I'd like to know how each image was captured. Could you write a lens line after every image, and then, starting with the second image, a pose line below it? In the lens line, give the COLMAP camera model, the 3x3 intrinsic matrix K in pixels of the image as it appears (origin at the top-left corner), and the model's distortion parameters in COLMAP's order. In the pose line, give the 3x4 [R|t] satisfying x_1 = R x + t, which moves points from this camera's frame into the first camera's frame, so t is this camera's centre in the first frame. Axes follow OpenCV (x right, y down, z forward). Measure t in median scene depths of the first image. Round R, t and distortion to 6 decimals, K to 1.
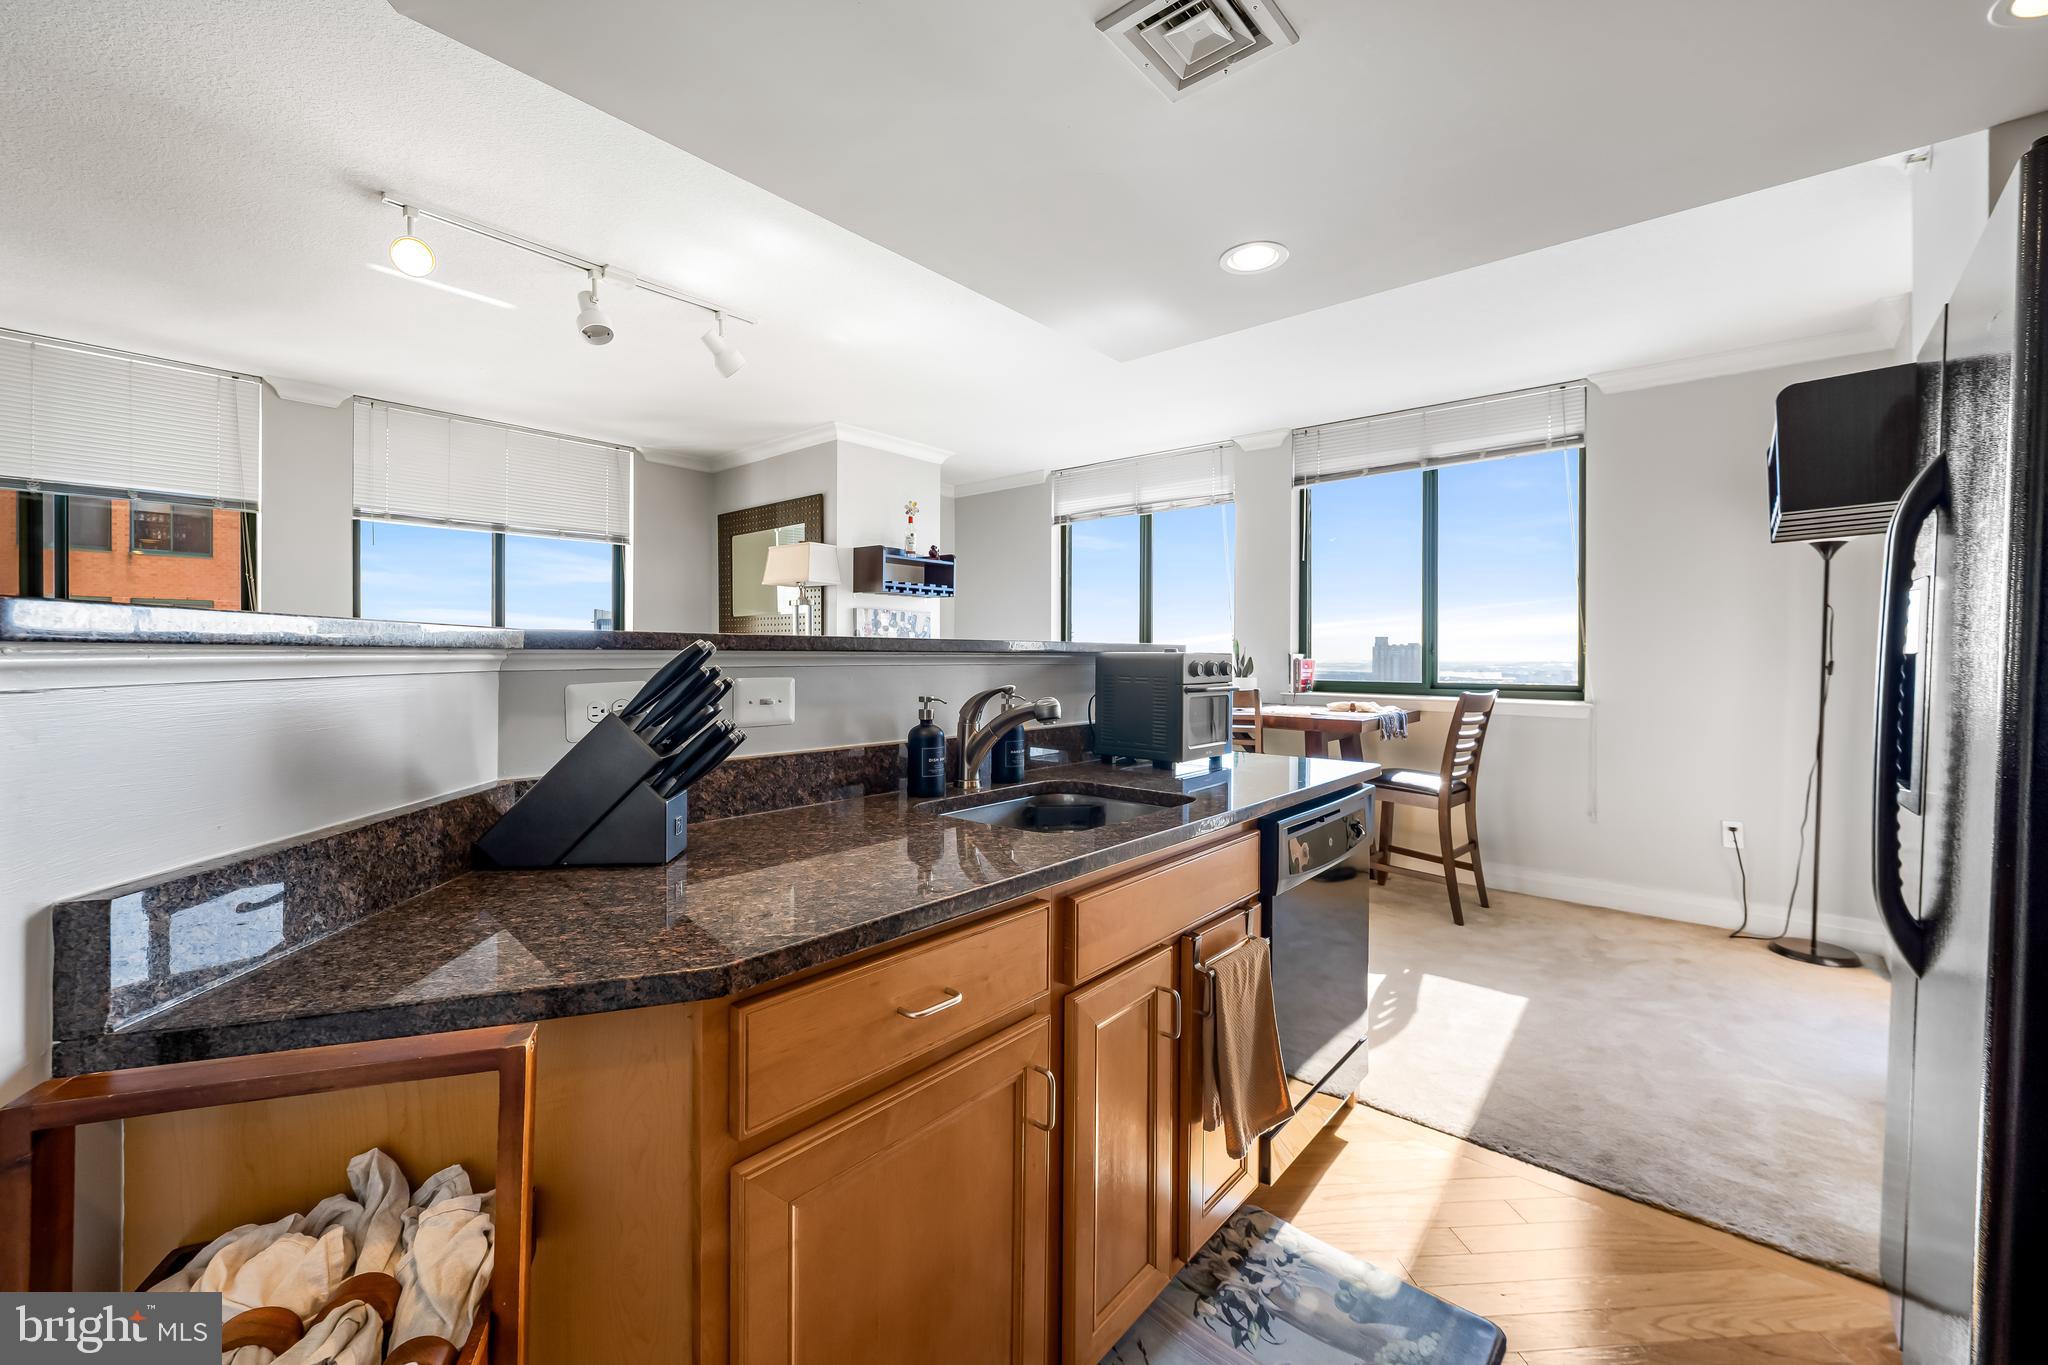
lens RADIAL K [[827.7, 0, 1023.0], [0, 827.7, 654.4], [0, 0, 1]] dist [-0.007837, 0.000551]
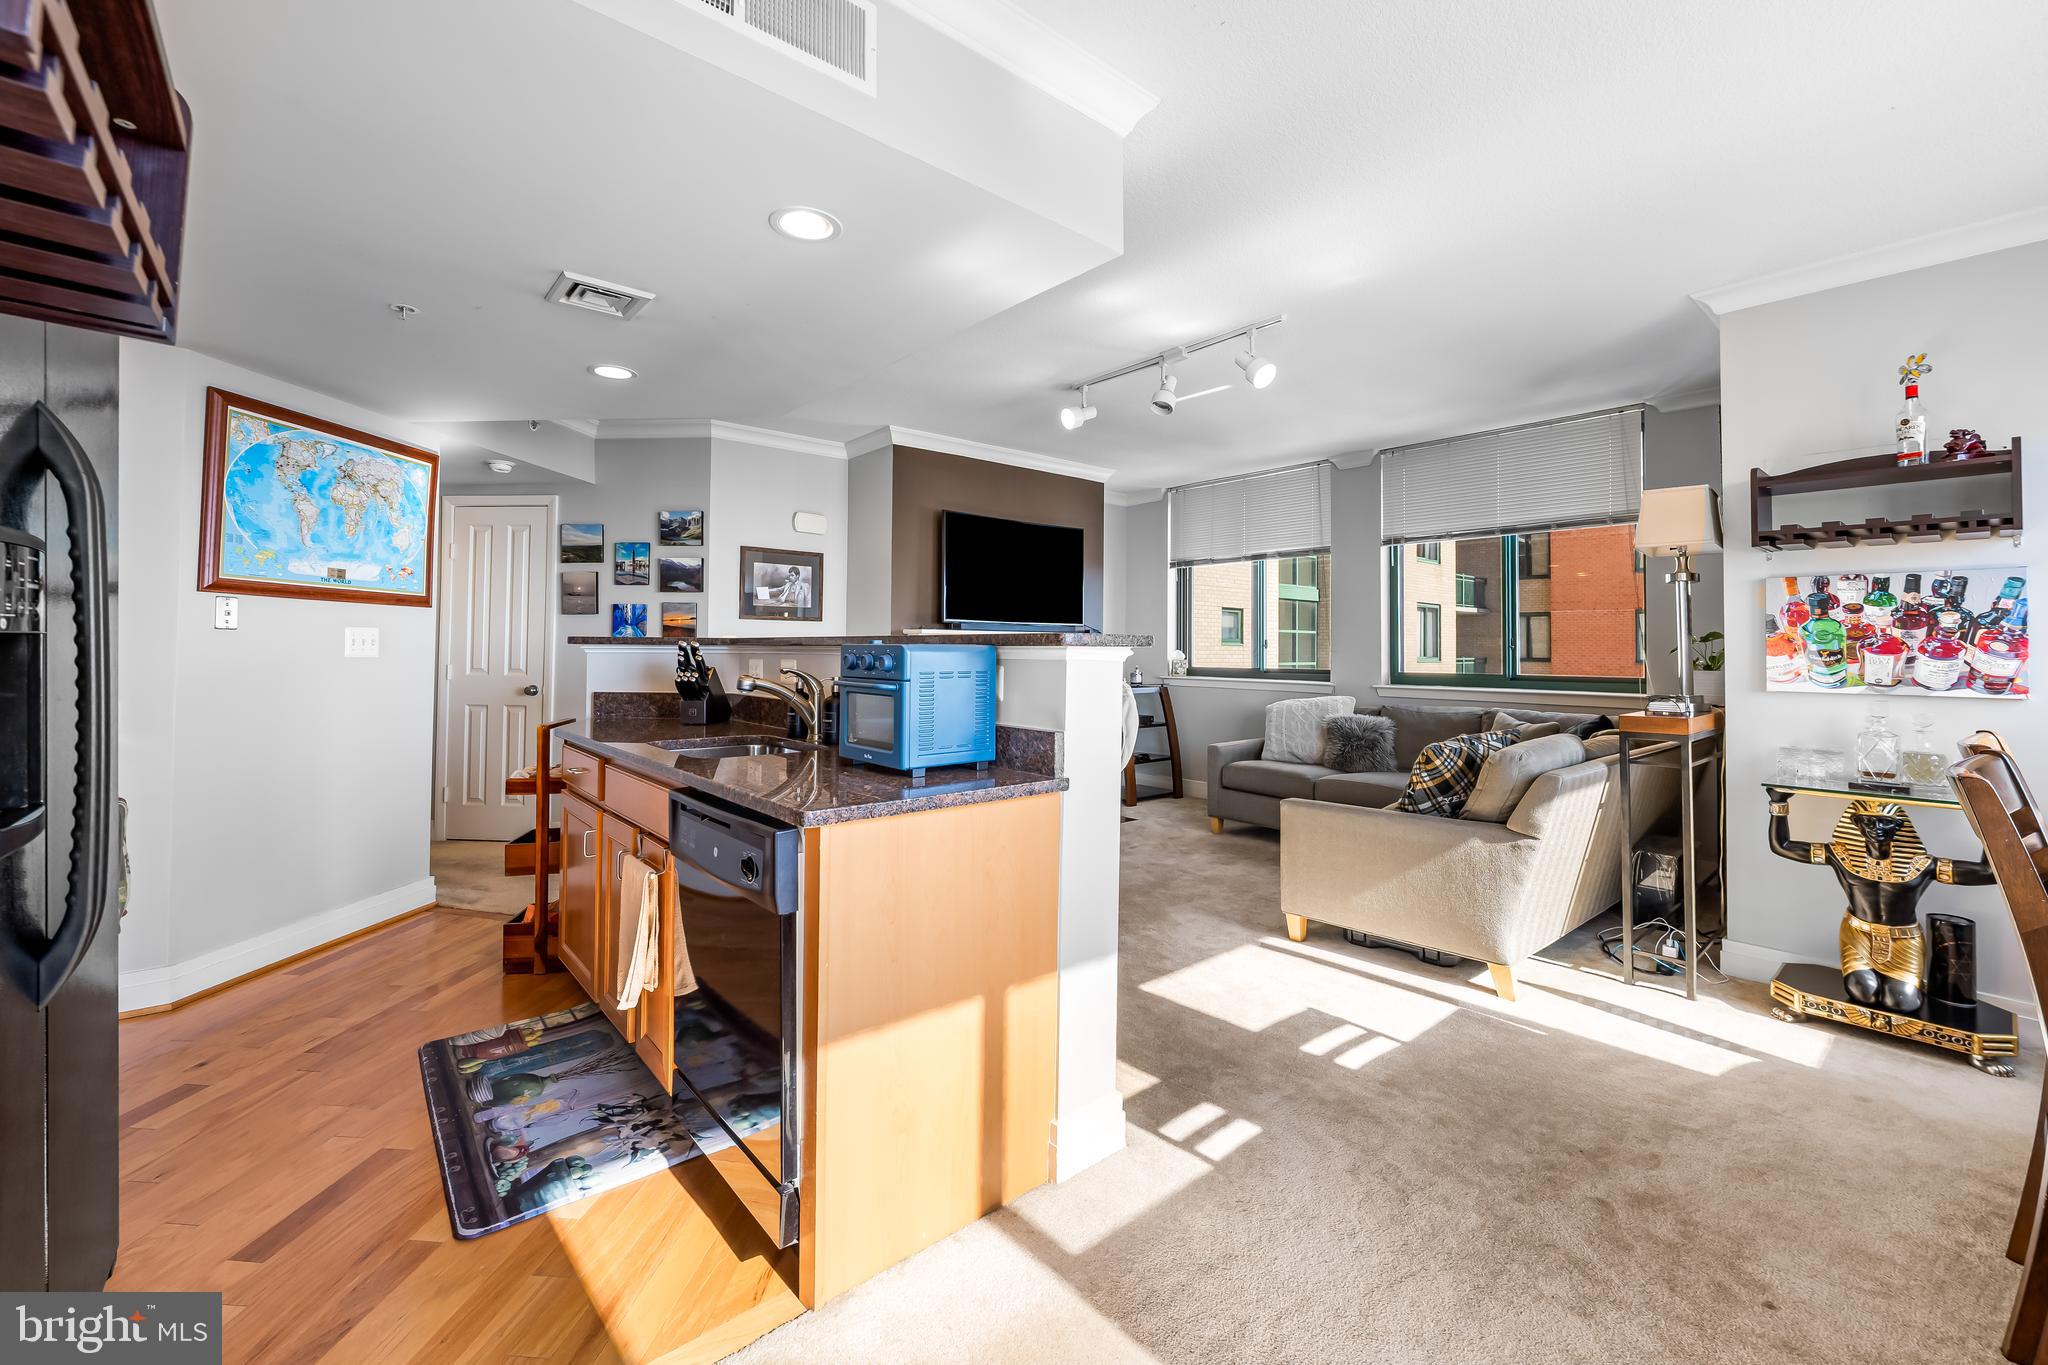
lens RADIAL K [[827.7, 0, 1015.4], [0, 827.7, 630.5], [0, 0, 1]] dist [-0.007837, 0.000551]
pose [[-0.155784, -0.026732, -0.987429, 0.522634], [-0.007558, 0.999637, -0.025871, 0.002226], [0.987762, 0.003433, -0.155930, 0.627788]]
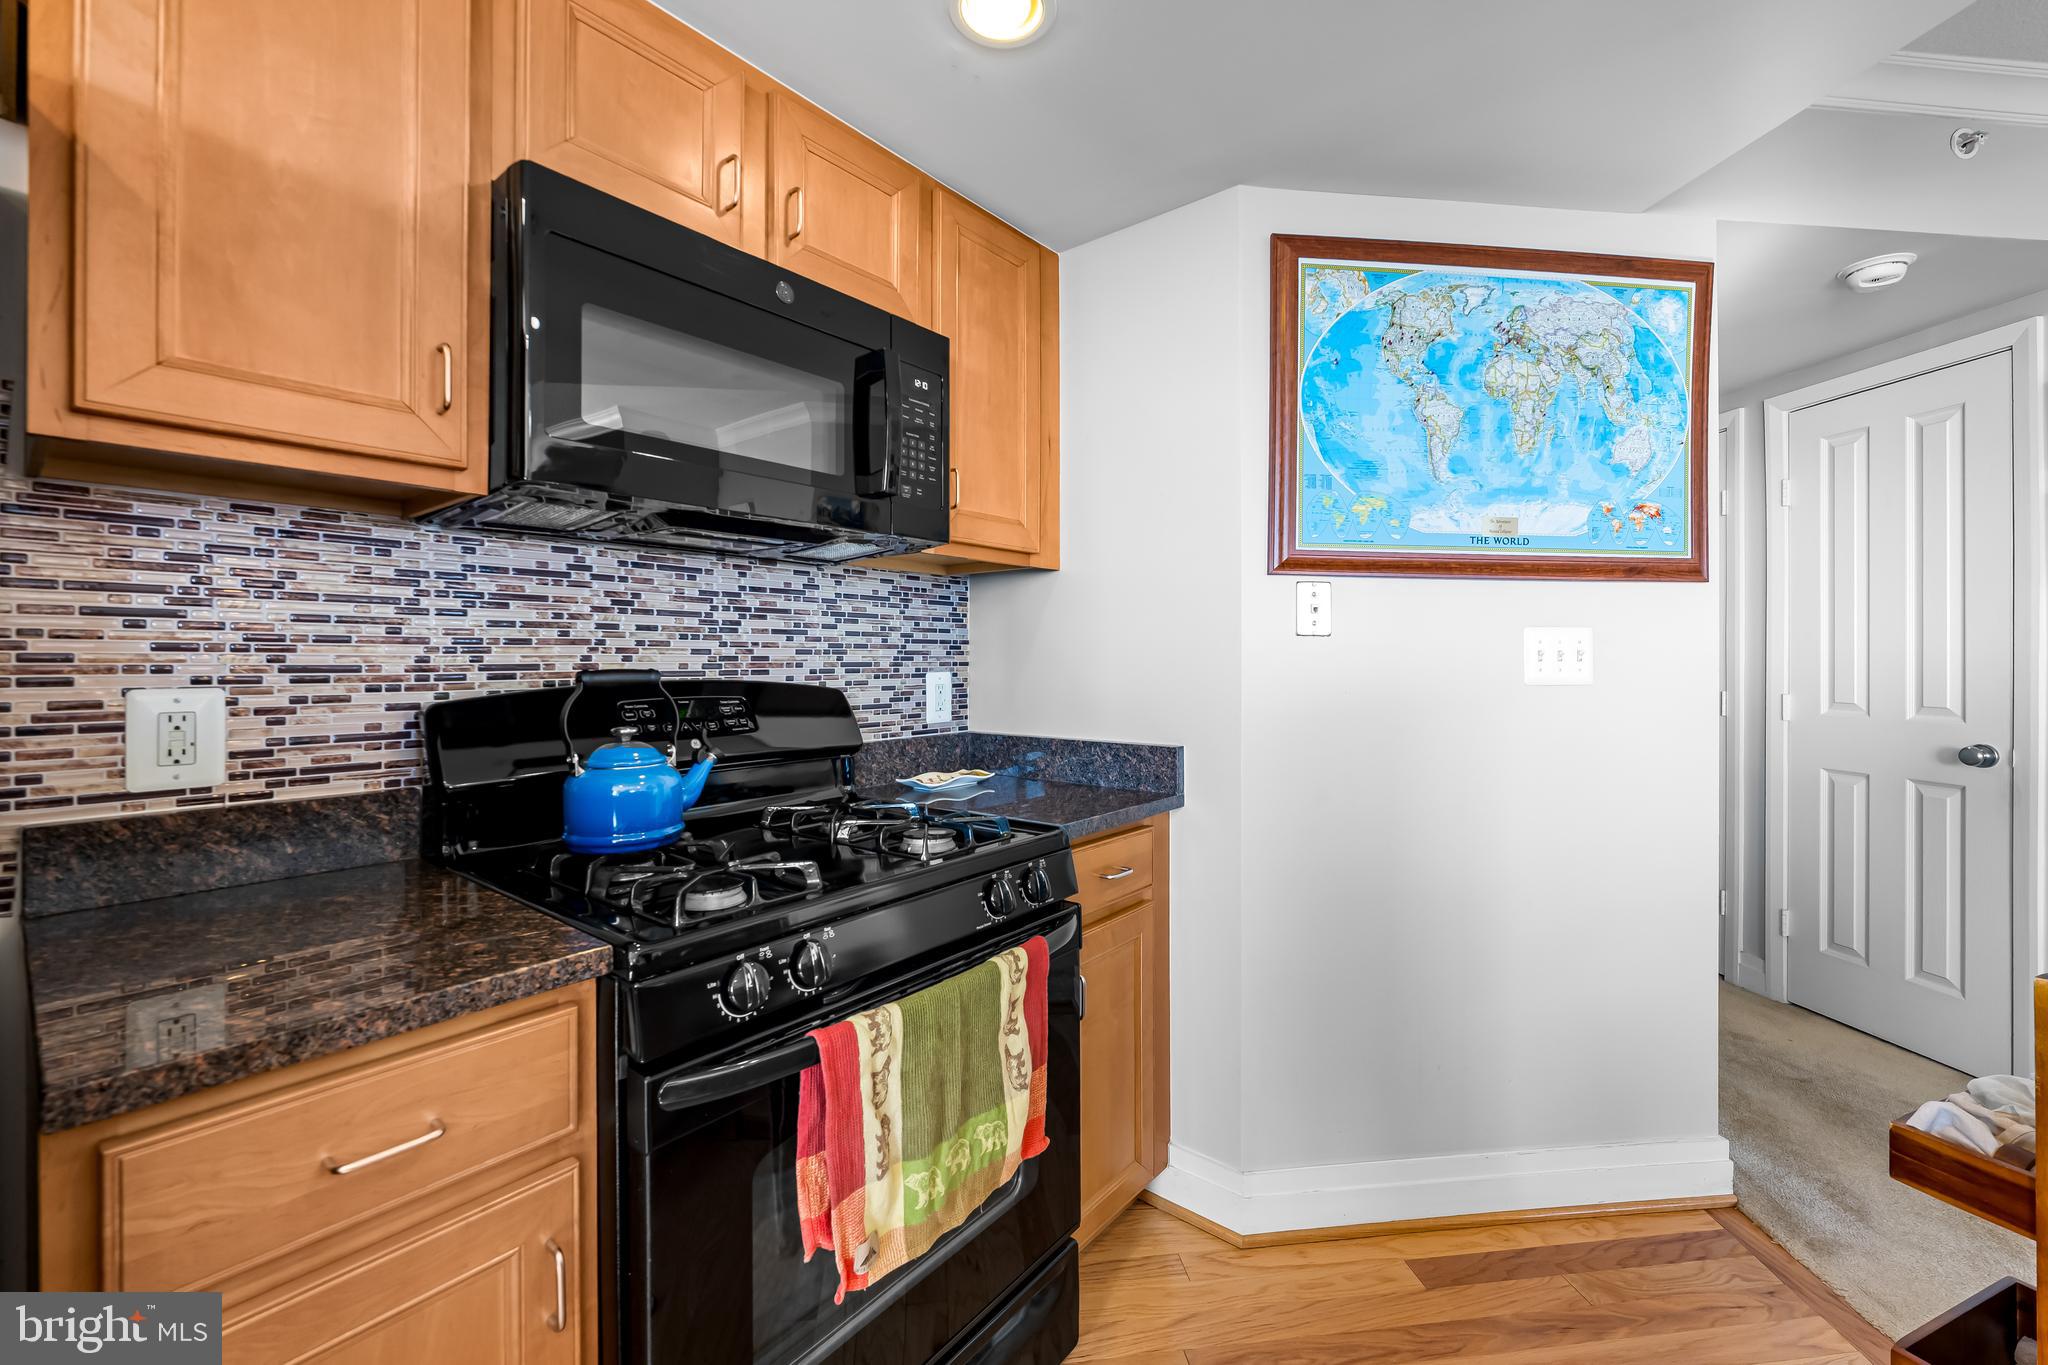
lens RADIAL K [[827.7, 0, 1026.5], [0, 827.7, 654.2], [0, 0, 1]] dist [-0.007837, 0.000551]
pose [[-0.999471, -0.004240, -0.032255, 0.128188], [-0.004076, 0.999978, -0.005148, 0.000536], [0.032276, -0.005014, -0.999466, 0.297554]]
